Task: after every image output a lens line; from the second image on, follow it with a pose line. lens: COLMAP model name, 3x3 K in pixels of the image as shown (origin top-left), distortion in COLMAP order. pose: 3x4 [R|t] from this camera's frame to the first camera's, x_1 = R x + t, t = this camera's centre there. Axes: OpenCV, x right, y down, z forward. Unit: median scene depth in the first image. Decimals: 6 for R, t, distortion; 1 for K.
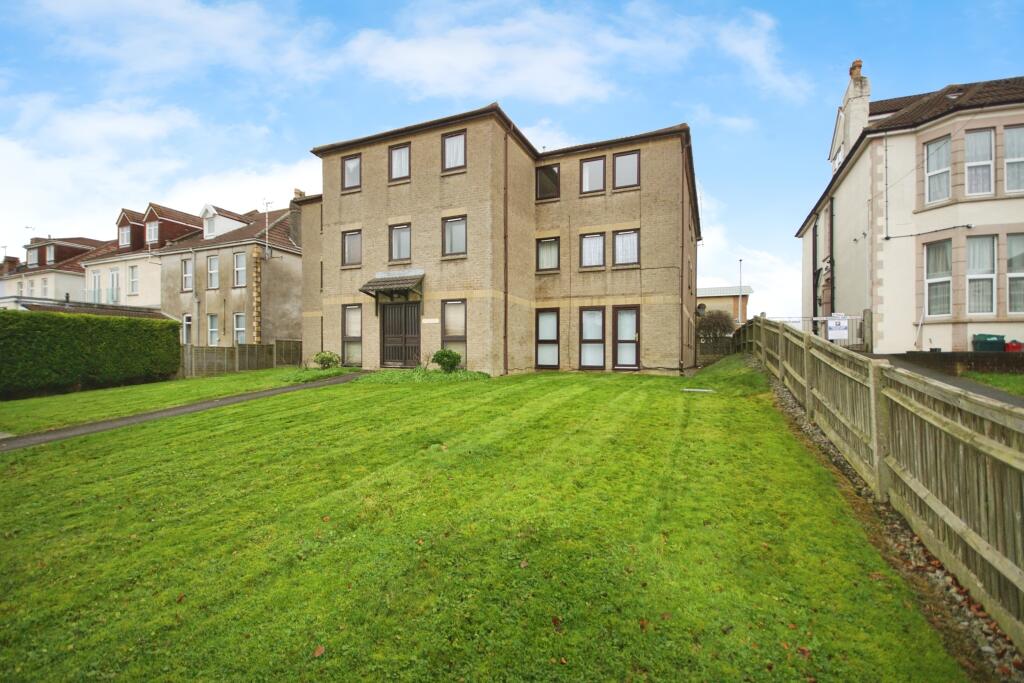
lens RADIAL K [[447.1, 0, 512.0], [0, 447.1, 341.5], [0, 0, 1]] dist [0.016886, -0.018271]
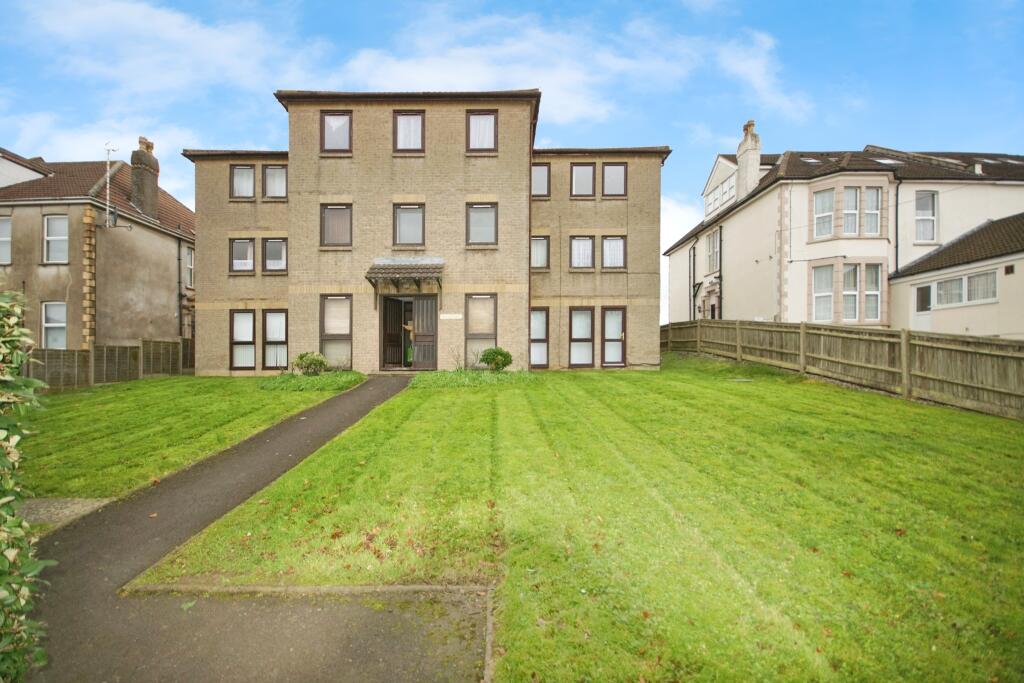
lens RADIAL K [[447.1, 0, 512.0], [0, 447.1, 341.5], [0, 0, 1]] dist [0.016886, -0.018271]
pose [[0.909238, -0.001251, 0.416274, -0.405921], [0.004337, 0.999970, -0.006468, 0.008845], [-0.416253, 0.007687, 0.909216, 0.131718]]
